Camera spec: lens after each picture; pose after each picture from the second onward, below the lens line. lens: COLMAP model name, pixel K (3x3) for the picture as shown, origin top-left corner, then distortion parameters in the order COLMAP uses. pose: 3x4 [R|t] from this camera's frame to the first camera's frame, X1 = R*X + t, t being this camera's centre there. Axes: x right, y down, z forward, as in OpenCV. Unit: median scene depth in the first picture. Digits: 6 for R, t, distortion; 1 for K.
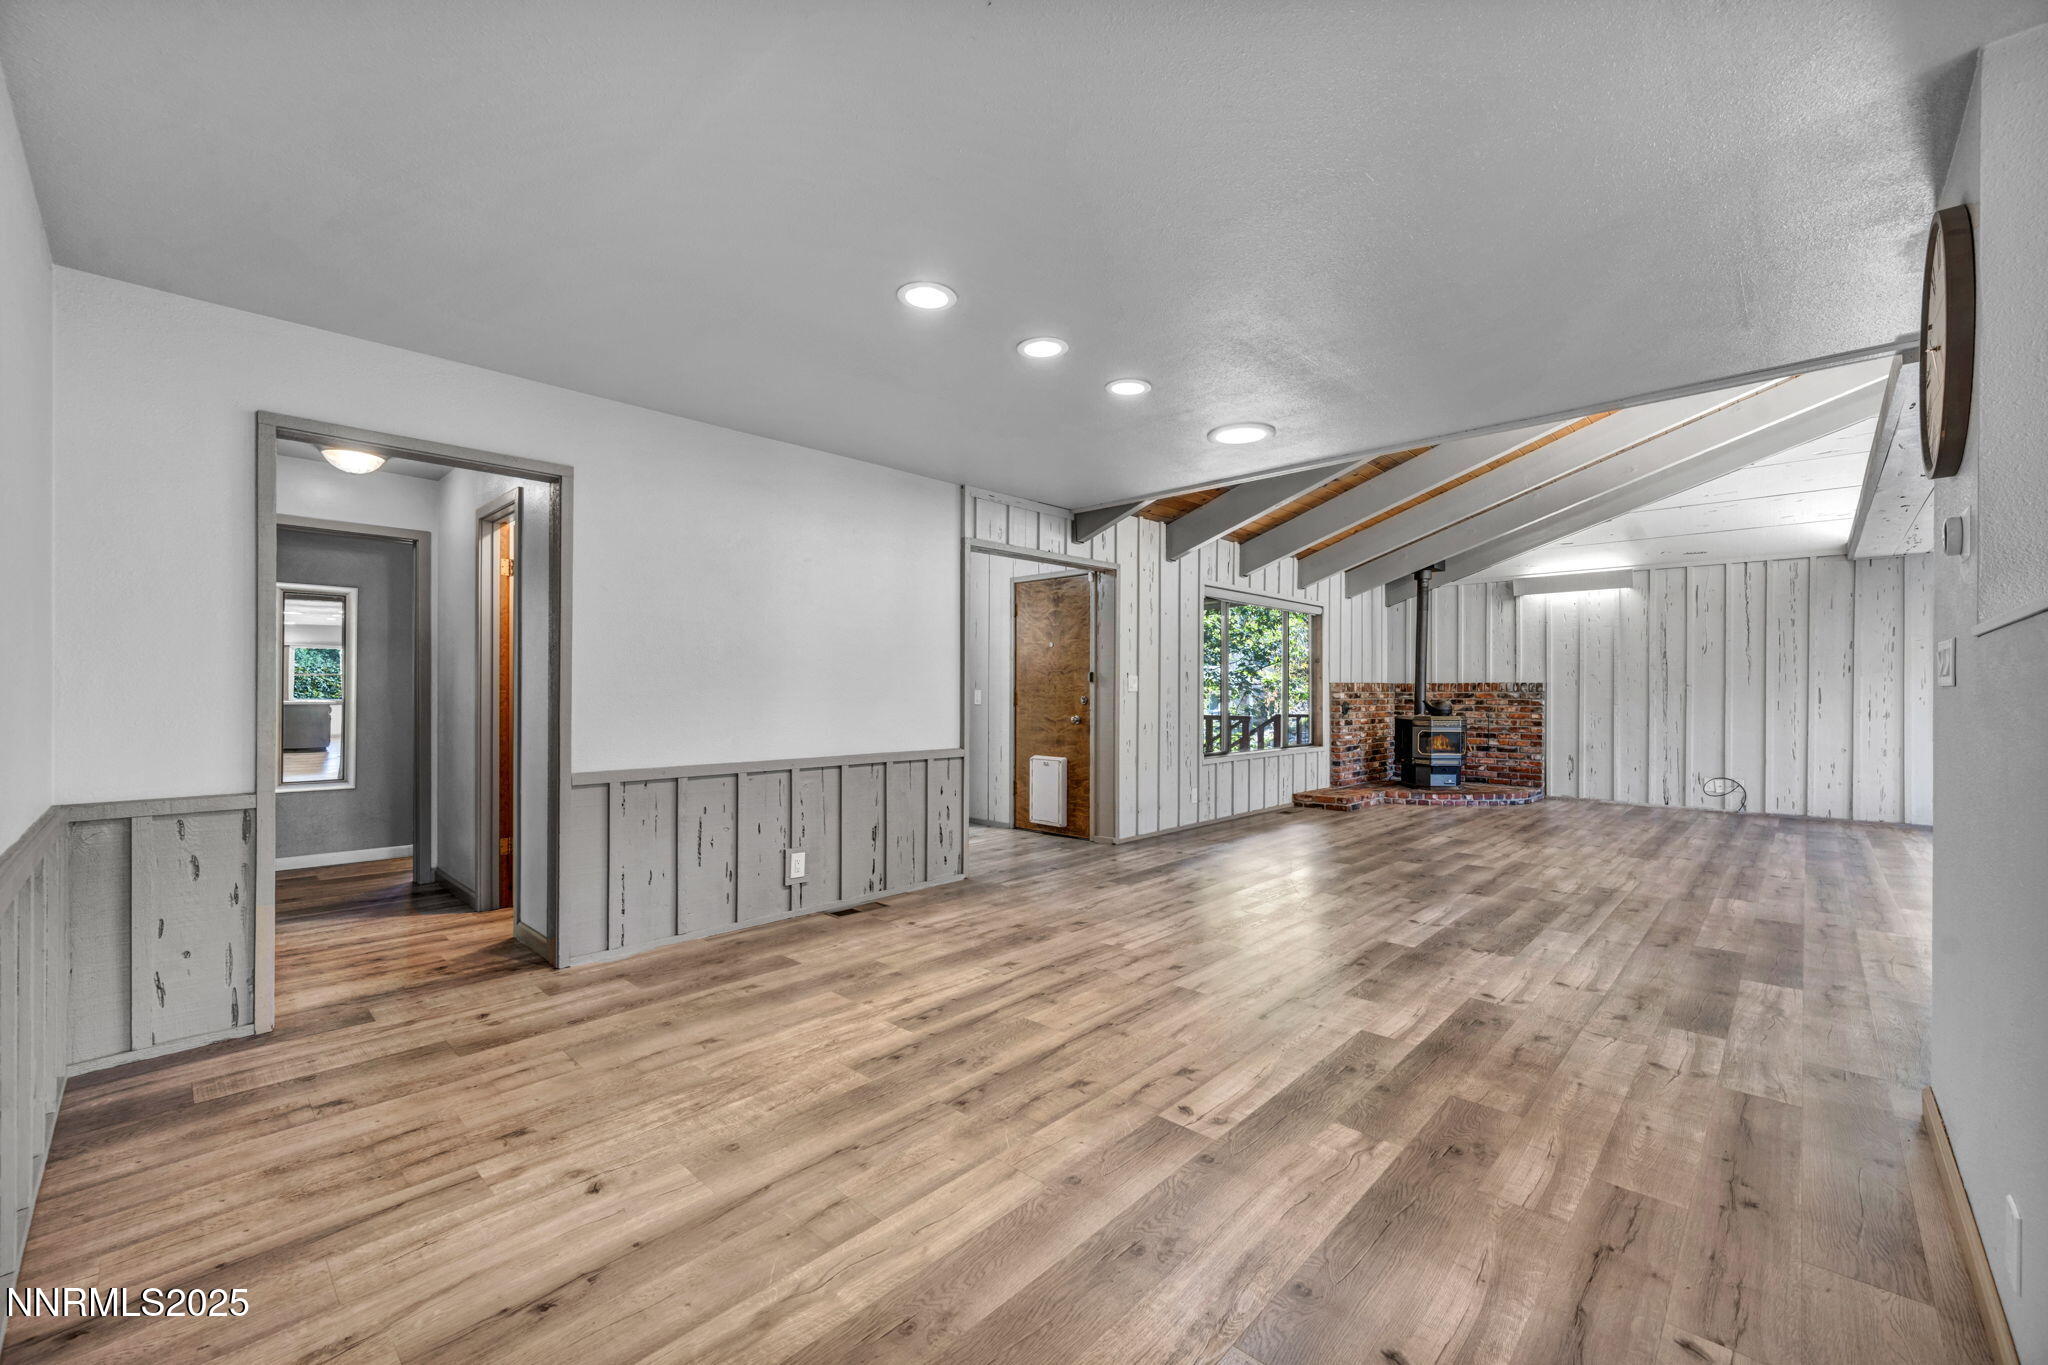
lens RADIAL K [[831.3, 0, 1035.4], [0, 831.3, 688.2], [0, 0, 1]] dist [-0.000695, 0.000272]
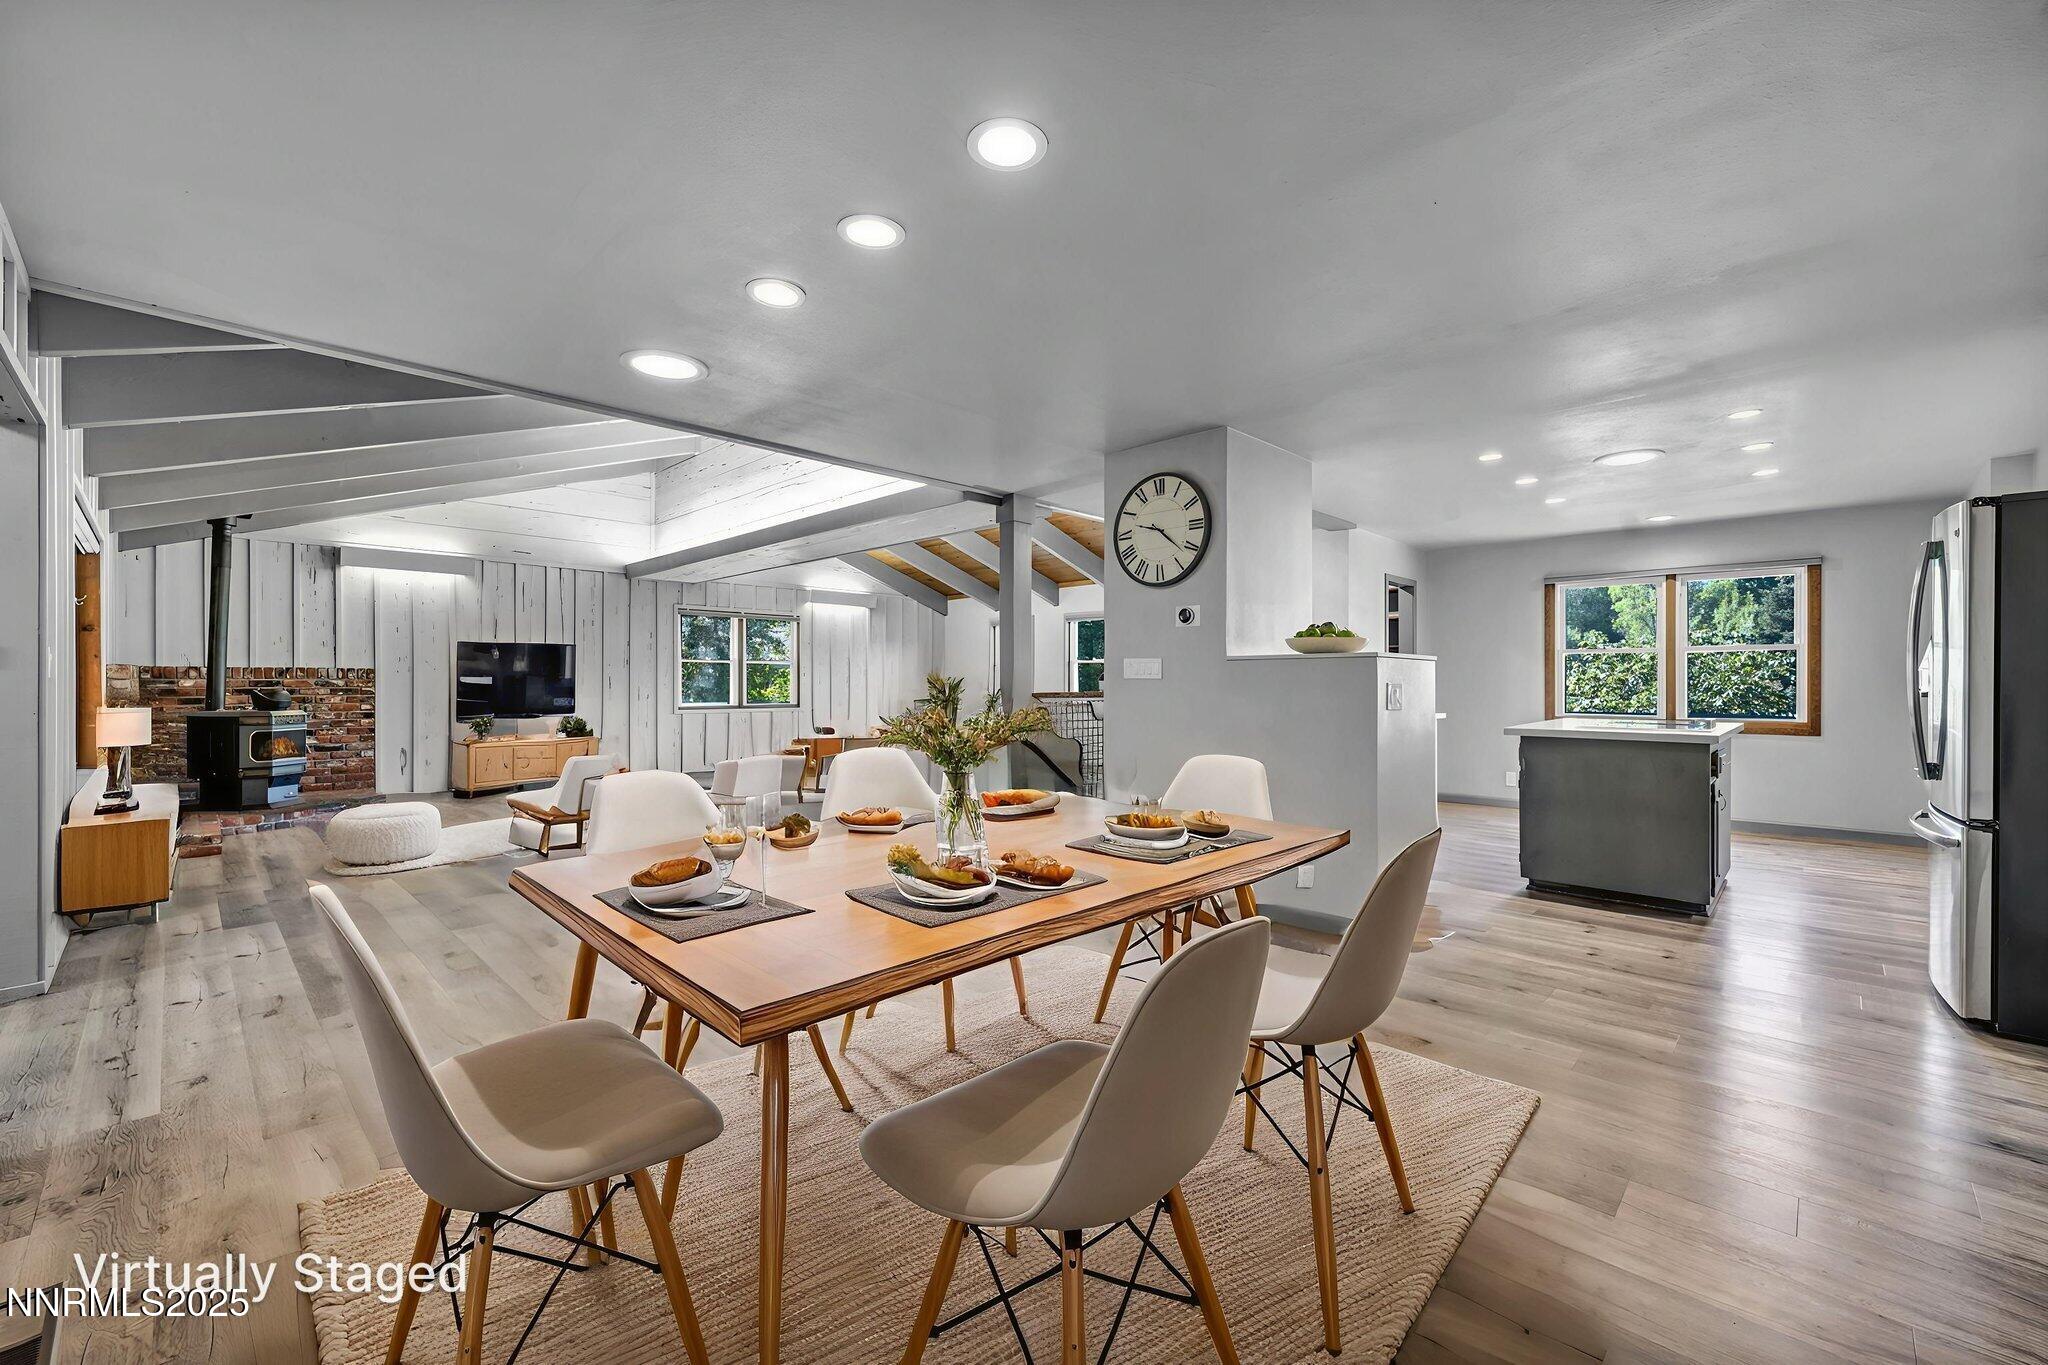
lens RADIAL K [[831.3, 0, 1020.4], [0, 831.3, 688.9], [0, 0, 1]] dist [-0.000695, 0.000272]
pose [[0.027187, -0.009244, 0.999588, -0.260695], [-0.005437, 0.999941, 0.009395, 0.002864], [-0.999616, -0.005690, 0.027135, 0.296999]]
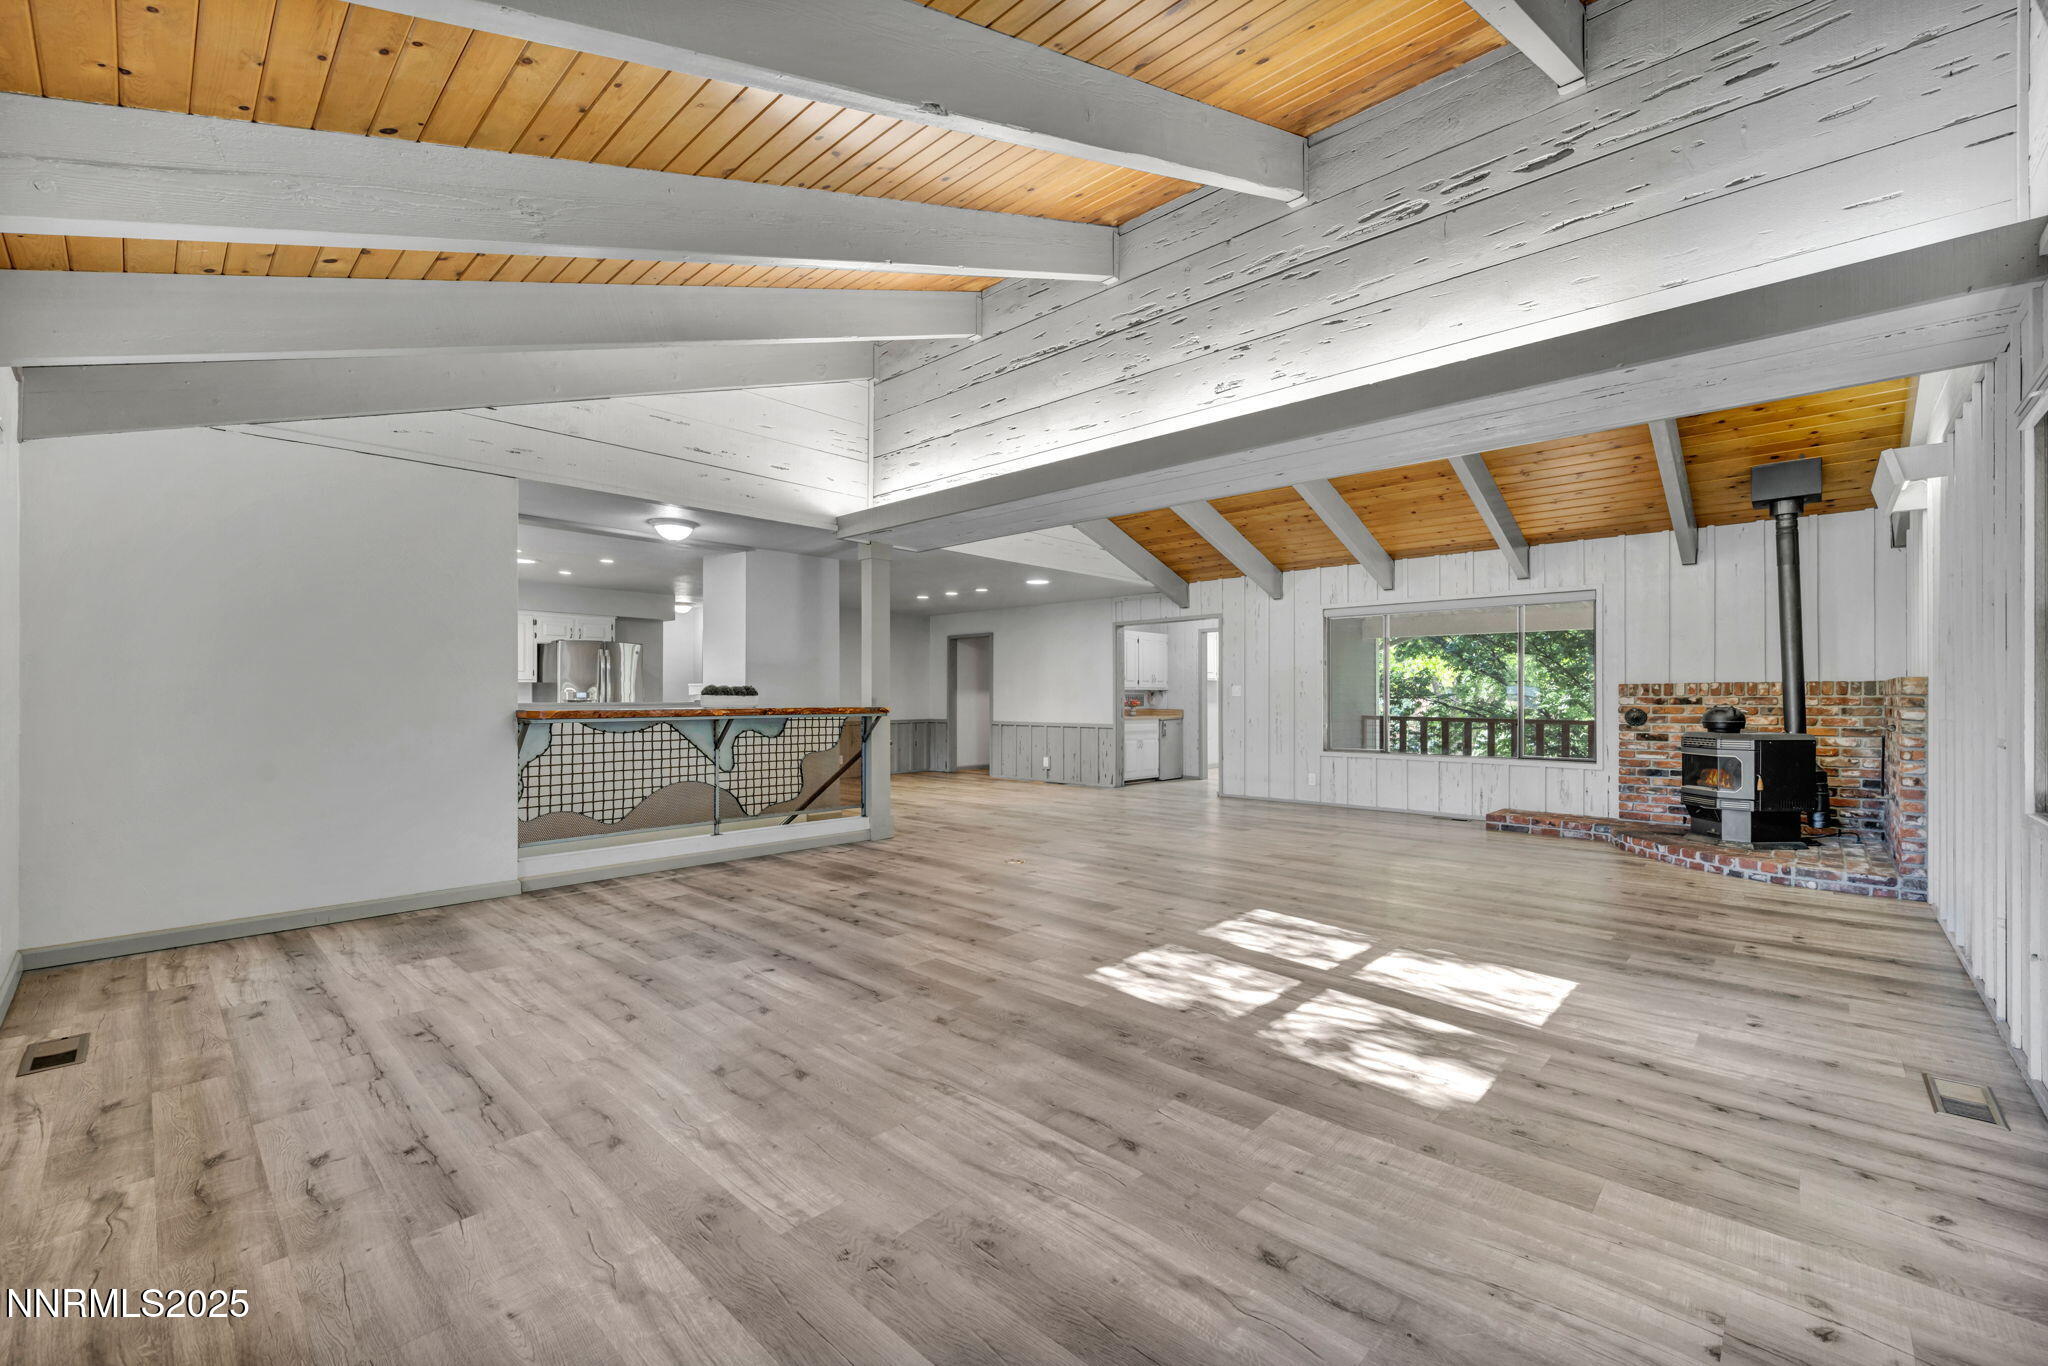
lens RADIAL K [[831.3, 0, 1004.1], [0, 831.3, 699.8], [0, 0, 1]] dist [-0.000695, 0.000272]
pose [[-0.034783, 0.001962, -0.999393, 1.180039], [0.002668, 0.999995, 0.001870, 0.005560], [0.999391, -0.002601, -0.034788, 0.462660]]
